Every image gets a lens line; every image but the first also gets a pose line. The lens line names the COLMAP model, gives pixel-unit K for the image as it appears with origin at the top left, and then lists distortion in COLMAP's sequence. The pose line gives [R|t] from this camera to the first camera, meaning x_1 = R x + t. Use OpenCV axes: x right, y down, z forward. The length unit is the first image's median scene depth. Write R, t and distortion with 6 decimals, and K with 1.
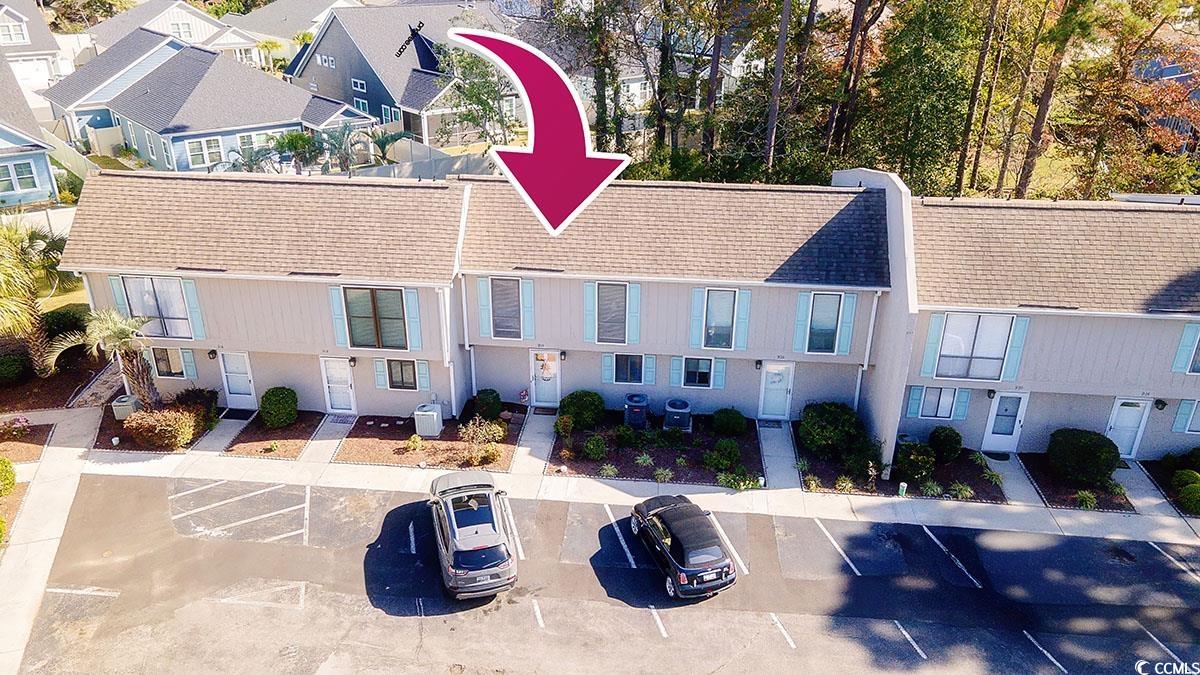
lens RADIAL K [[901.3, 0, 600.0], [0, 901.3, 337.5], [0, 0, 1]] dist [0.065176, -0.066196]
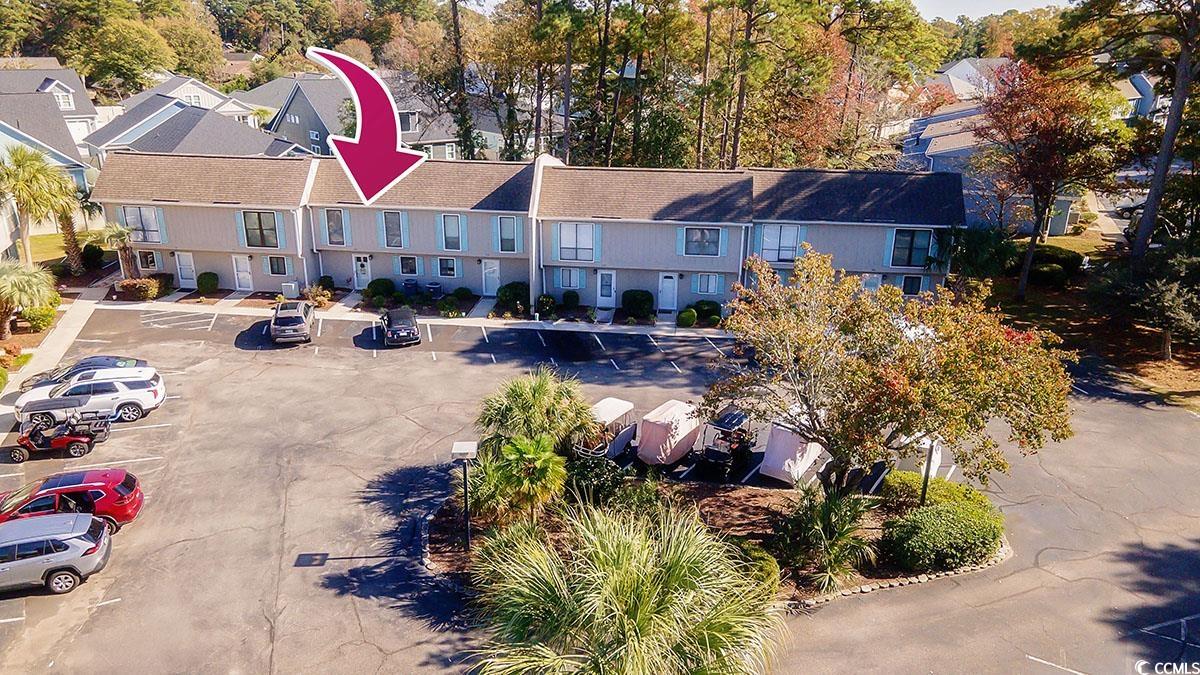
lens RADIAL K [[862.8, 0, 600.0], [0, 862.8, 337.5], [0, 0, 1]] dist [0.003598, 0.004713]
pose [[0.999941, 0.010086, 0.003973, 0.418231], [-0.009741, 0.996831, -0.078946, 0.318301], [-0.004757, 0.078903, 0.996871, -0.693571]]
